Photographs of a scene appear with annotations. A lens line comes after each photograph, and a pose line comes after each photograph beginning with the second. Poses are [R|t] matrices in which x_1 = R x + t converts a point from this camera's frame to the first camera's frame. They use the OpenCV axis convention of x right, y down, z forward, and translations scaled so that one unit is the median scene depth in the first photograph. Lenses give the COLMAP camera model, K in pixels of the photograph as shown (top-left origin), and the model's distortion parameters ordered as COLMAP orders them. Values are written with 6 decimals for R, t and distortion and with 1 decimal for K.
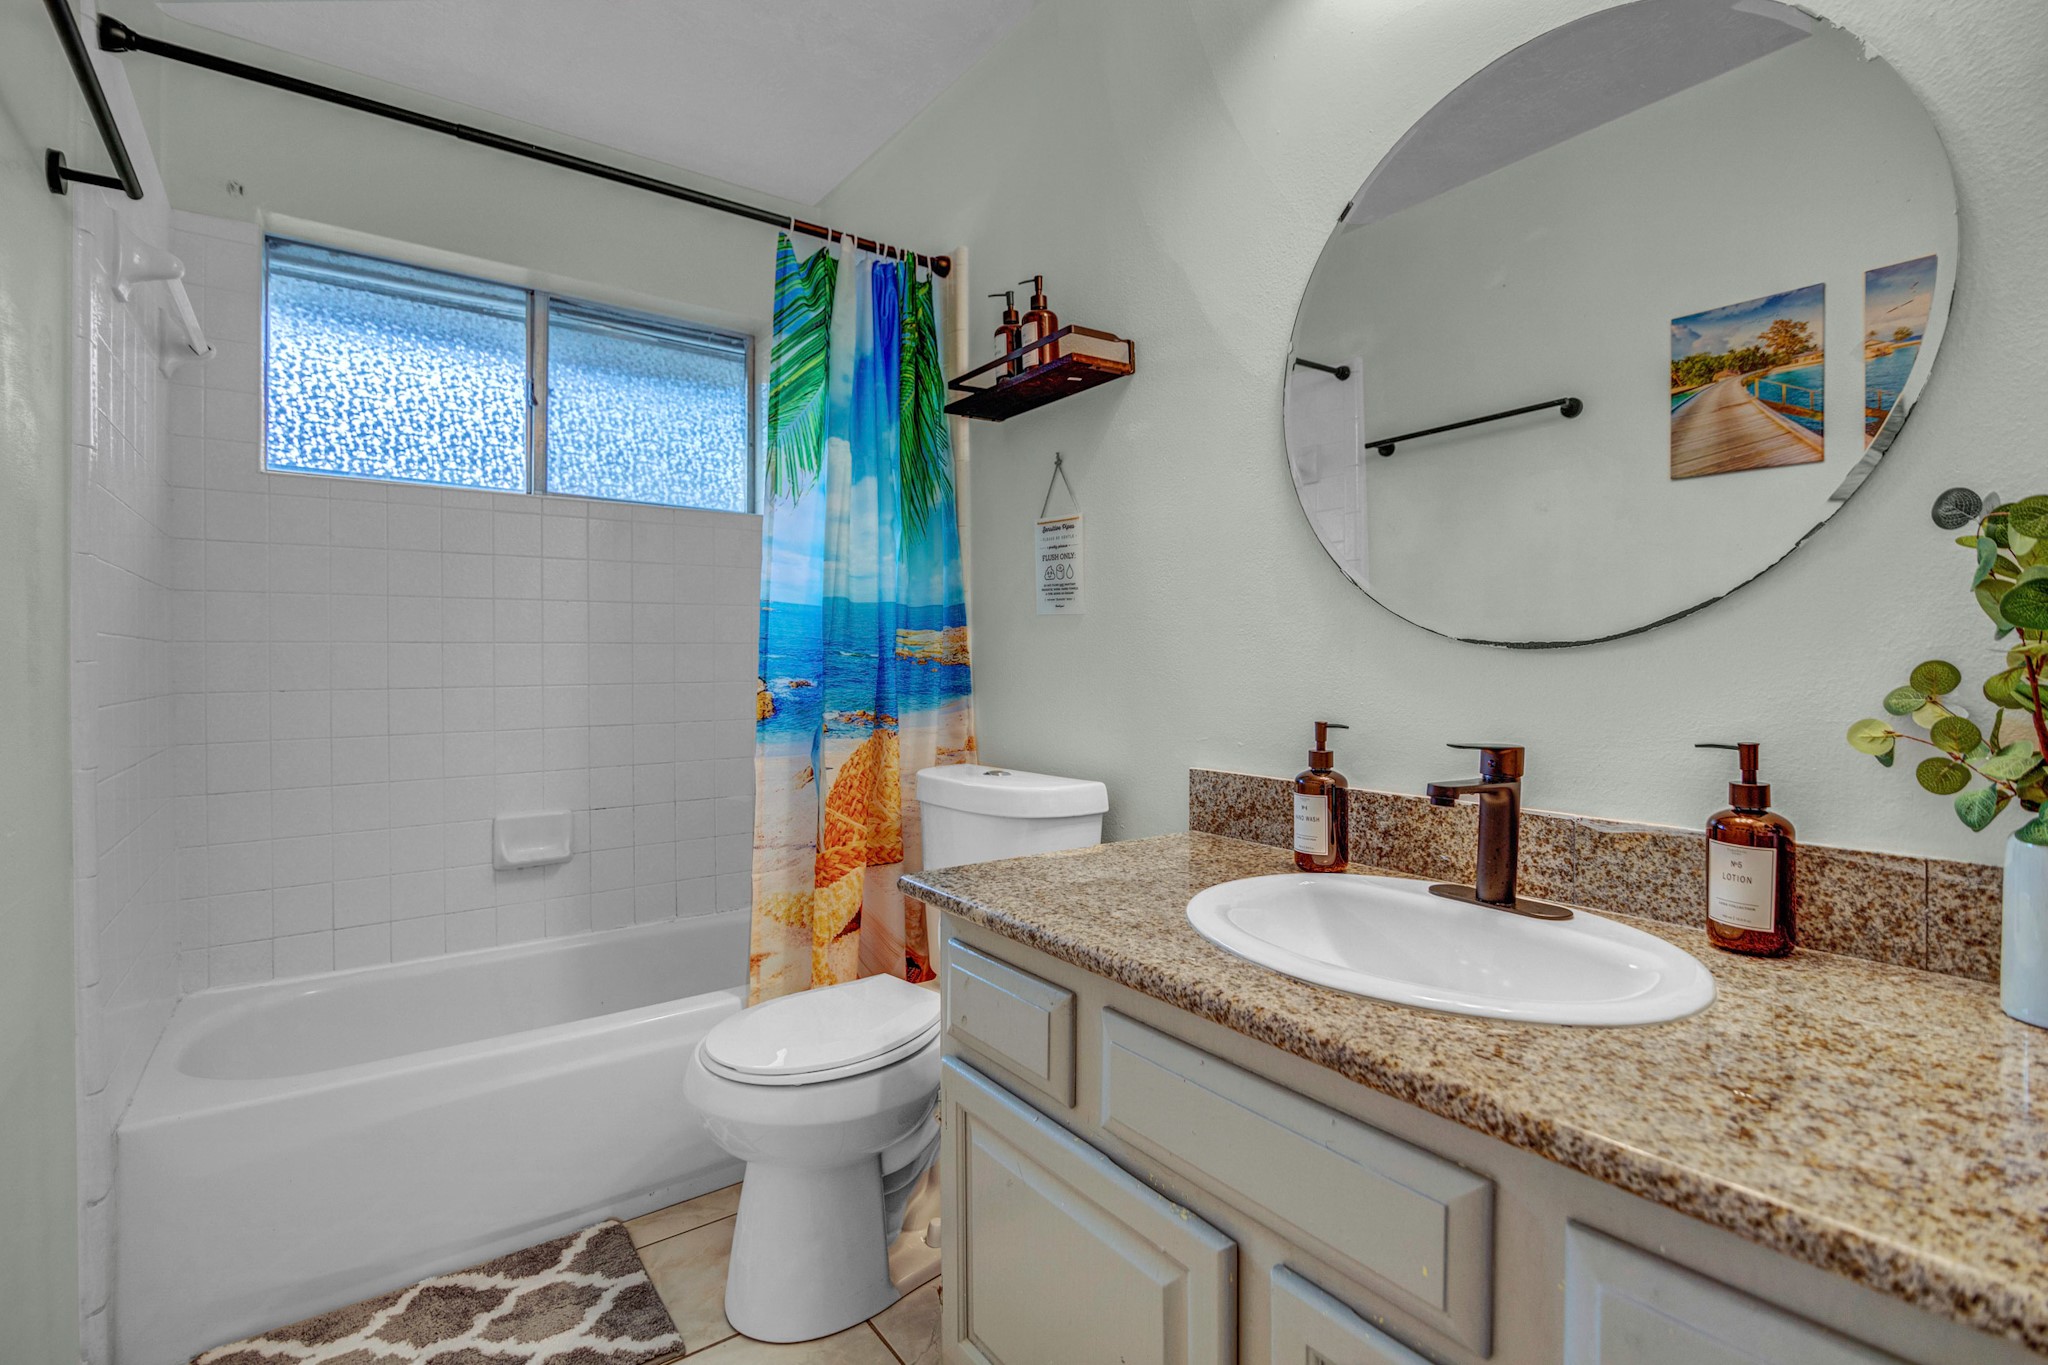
lens RADIAL K [[928.4, 0, 1020.7], [0, 928.4, 676.8], [0, 0, 1]] dist [-0.010609, -0.003617]
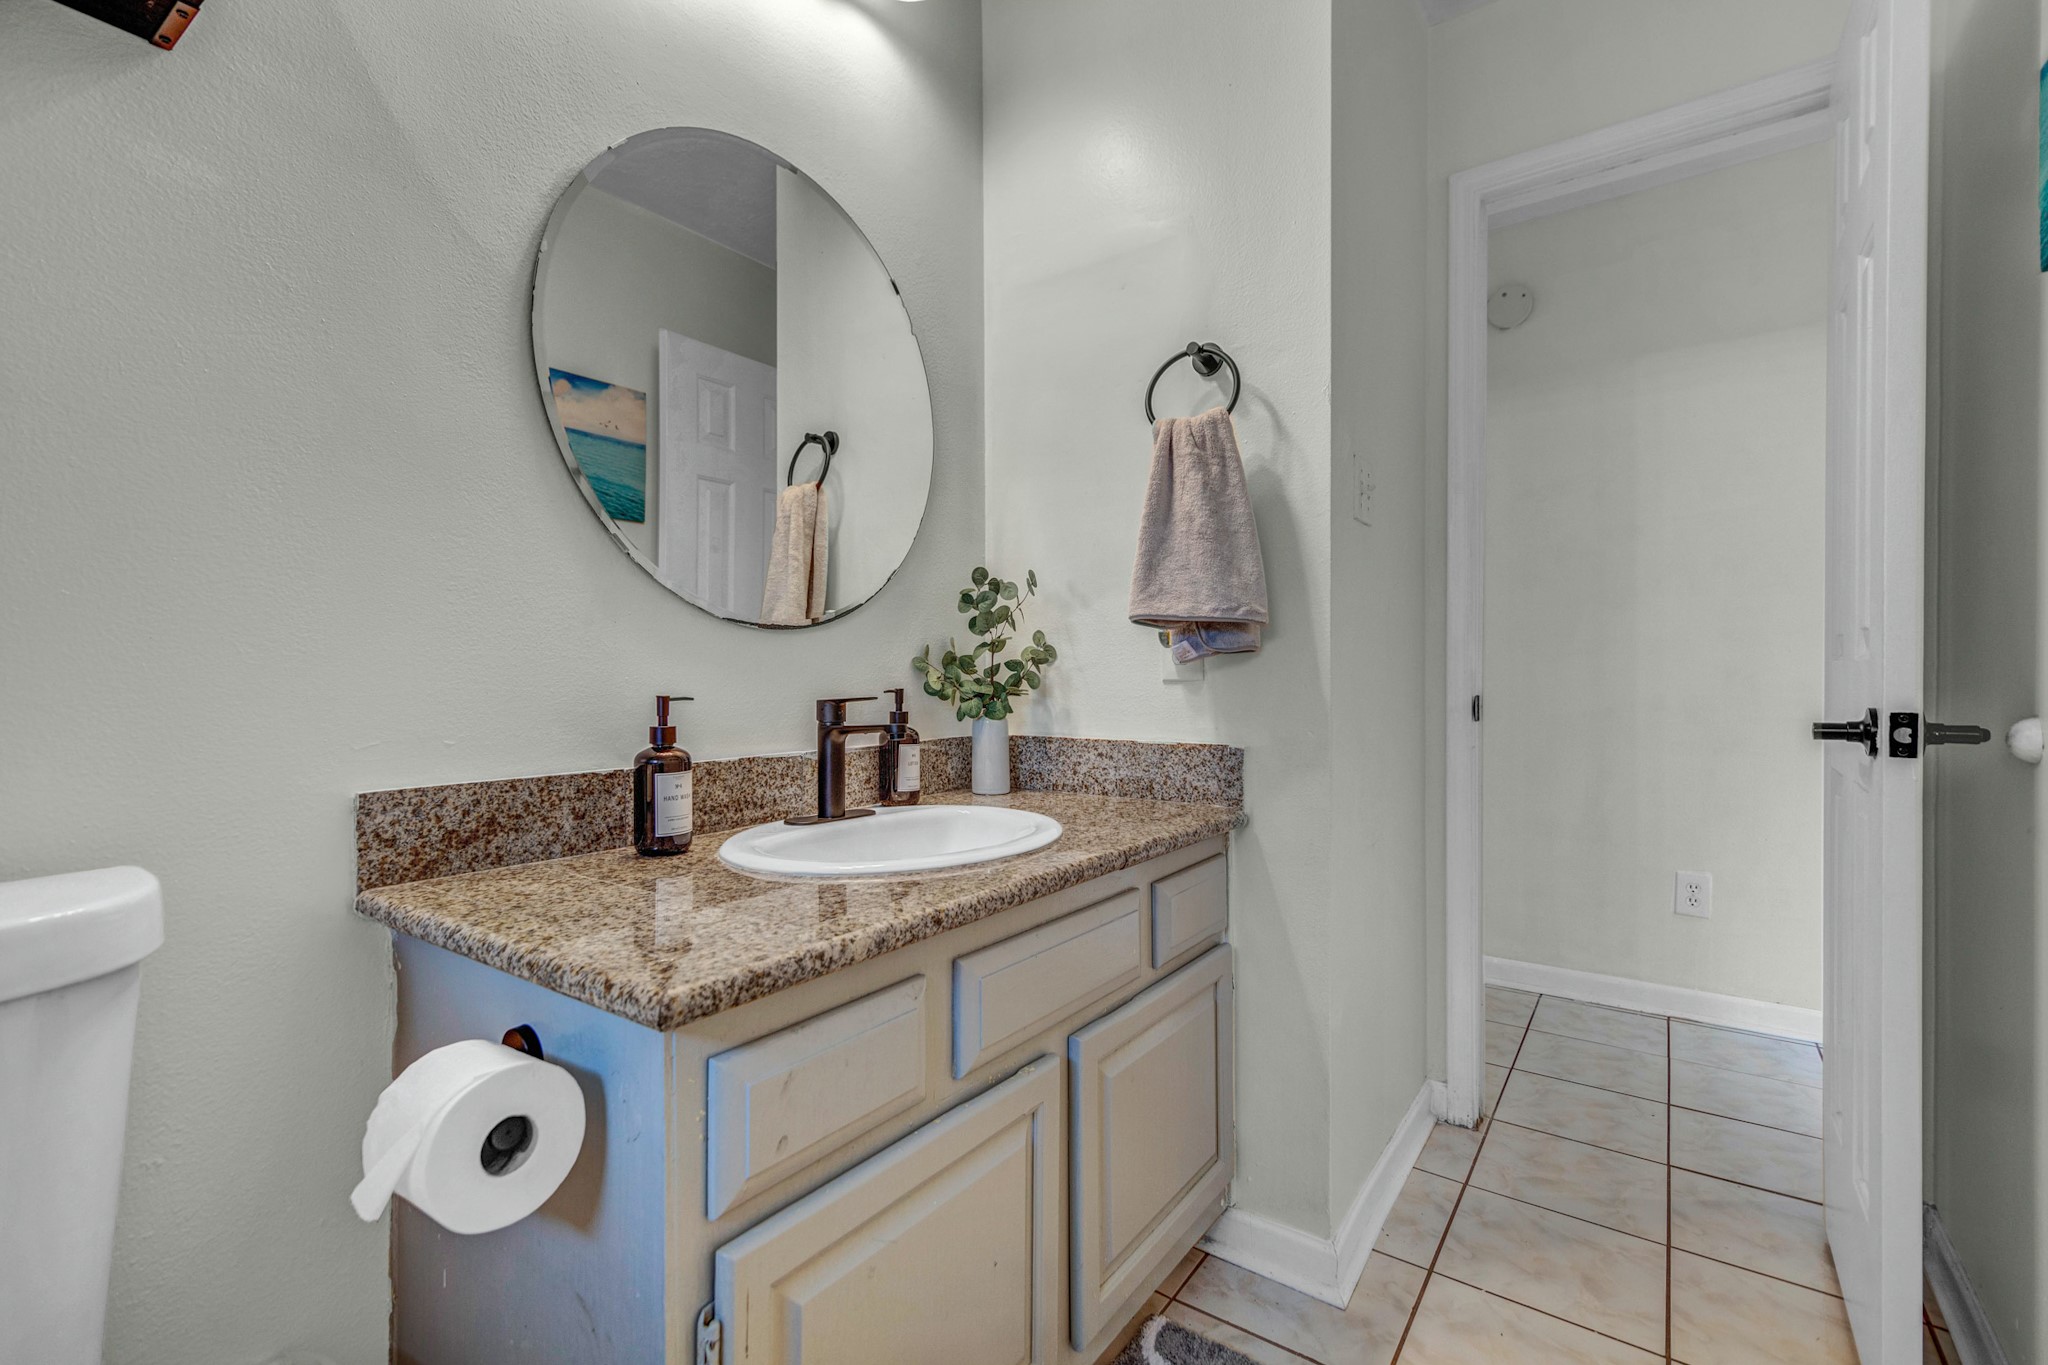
lens RADIAL K [[928.4, 0, 1016.6], [0, 928.4, 674.8], [0, 0, 1]] dist [-0.010609, -0.003617]
pose [[-0.322196, 0.005497, 0.946657, -0.682567], [0.021405, 0.999770, 0.001479, 0.033866], [-0.946431, 0.020739, -0.322240, 0.962702]]
